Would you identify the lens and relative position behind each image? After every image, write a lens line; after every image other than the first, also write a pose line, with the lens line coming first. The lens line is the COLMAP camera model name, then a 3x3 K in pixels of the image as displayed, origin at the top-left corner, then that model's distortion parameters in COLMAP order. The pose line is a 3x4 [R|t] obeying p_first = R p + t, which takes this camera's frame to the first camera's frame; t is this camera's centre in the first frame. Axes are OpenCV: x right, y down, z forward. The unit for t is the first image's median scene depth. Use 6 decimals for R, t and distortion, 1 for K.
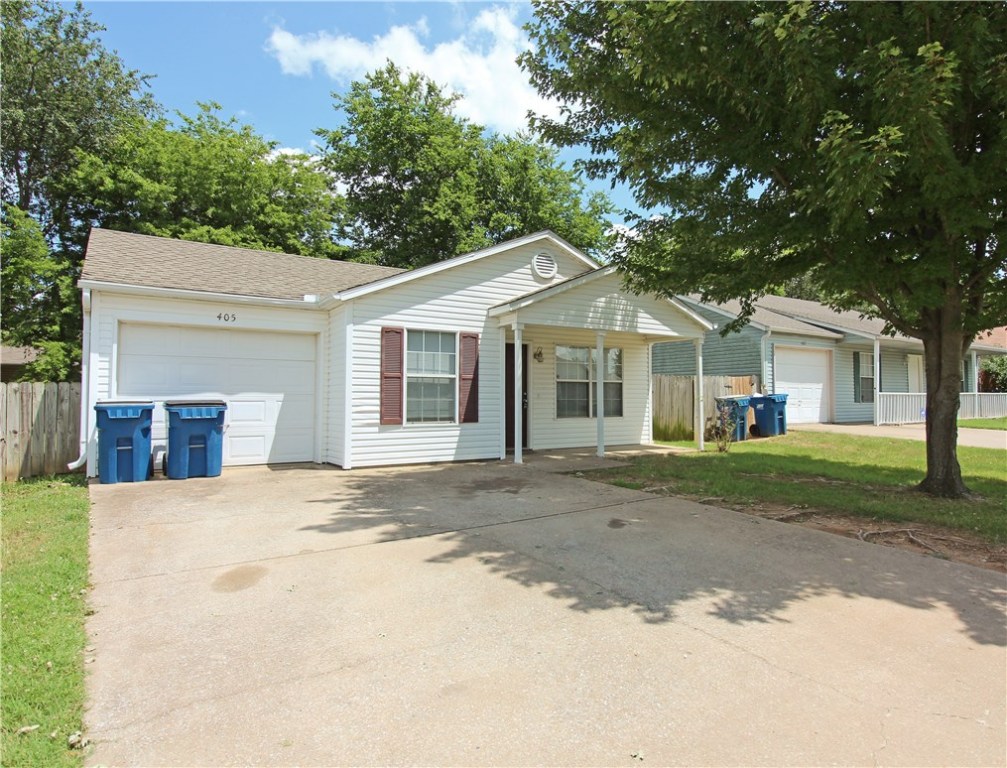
lens RADIAL K [[673.6, 0, 506.2], [0, 673.6, 385.8], [0, 0, 1]] dist [0.002582, 0.000980]
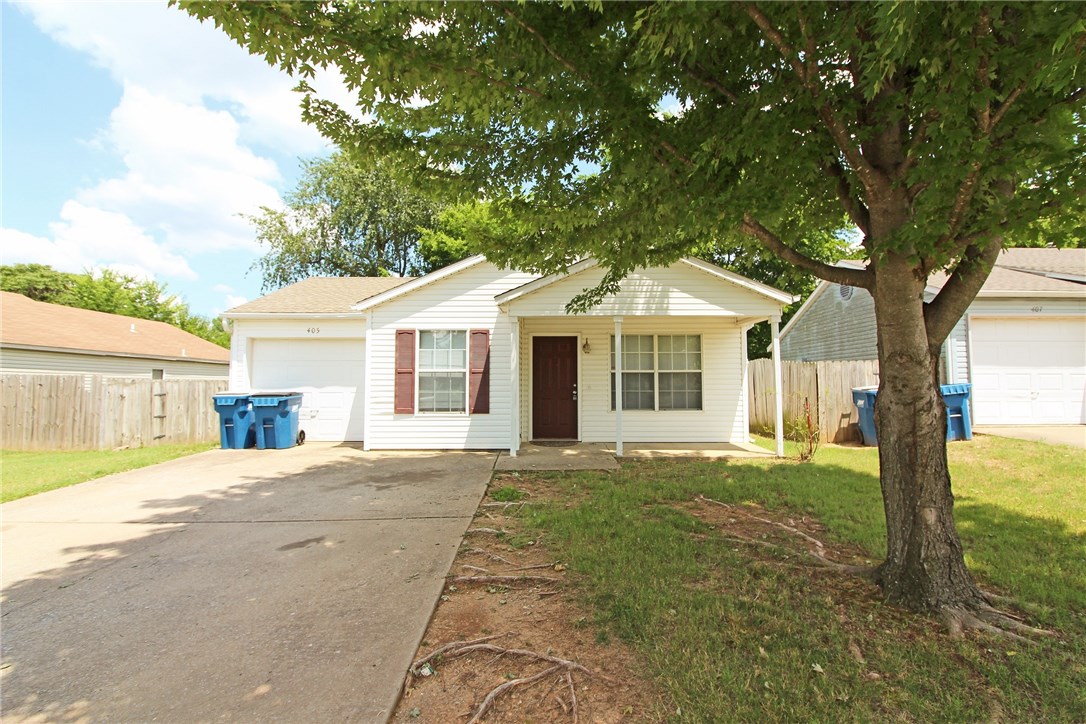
lens RADIAL K [[506.9, 0, 542.6], [0, 506.9, 358.5], [0, 0, 1]] dist [-0.018313, -0.002599]
pose [[0.800675, -0.033570, -0.598158, 0.509591], [0.014546, 0.999224, -0.036607, -0.001482], [0.598923, 0.020610, 0.800541, 0.424151]]
